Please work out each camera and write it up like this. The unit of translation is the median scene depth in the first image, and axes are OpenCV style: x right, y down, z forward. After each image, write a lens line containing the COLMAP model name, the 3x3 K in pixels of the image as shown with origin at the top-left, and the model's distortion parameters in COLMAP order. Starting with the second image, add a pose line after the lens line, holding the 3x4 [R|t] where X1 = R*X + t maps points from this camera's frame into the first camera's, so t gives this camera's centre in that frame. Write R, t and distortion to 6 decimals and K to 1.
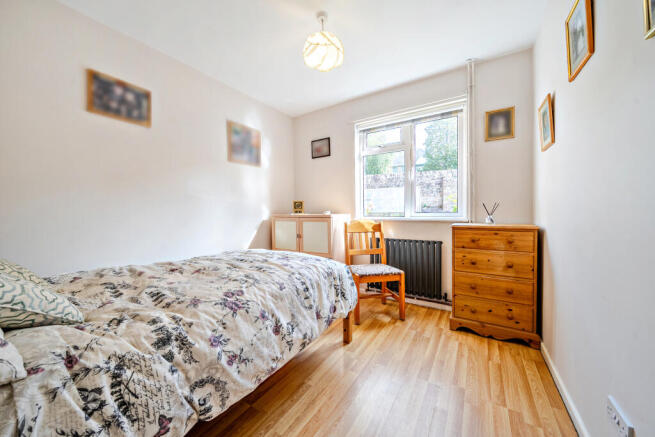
lens RADIAL K [[228.0, 0, 325.7], [0, 228.0, 212.3], [0, 0, 1]] dist [-0.001409, -0.000088]
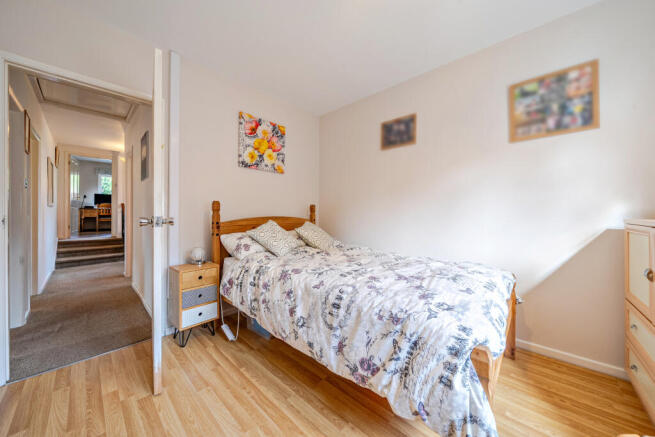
lens RADIAL K [[228.0, 0, 325.7], [0, 228.0, 212.3], [0, 0, 1]] dist [-0.001409, -0.000088]
pose [[-0.158664, -0.003346, -0.987327, 0.737894], [0.003097, 0.999988, -0.003886, -0.004282], [0.987328, -0.003674, -0.158652, 1.069428]]
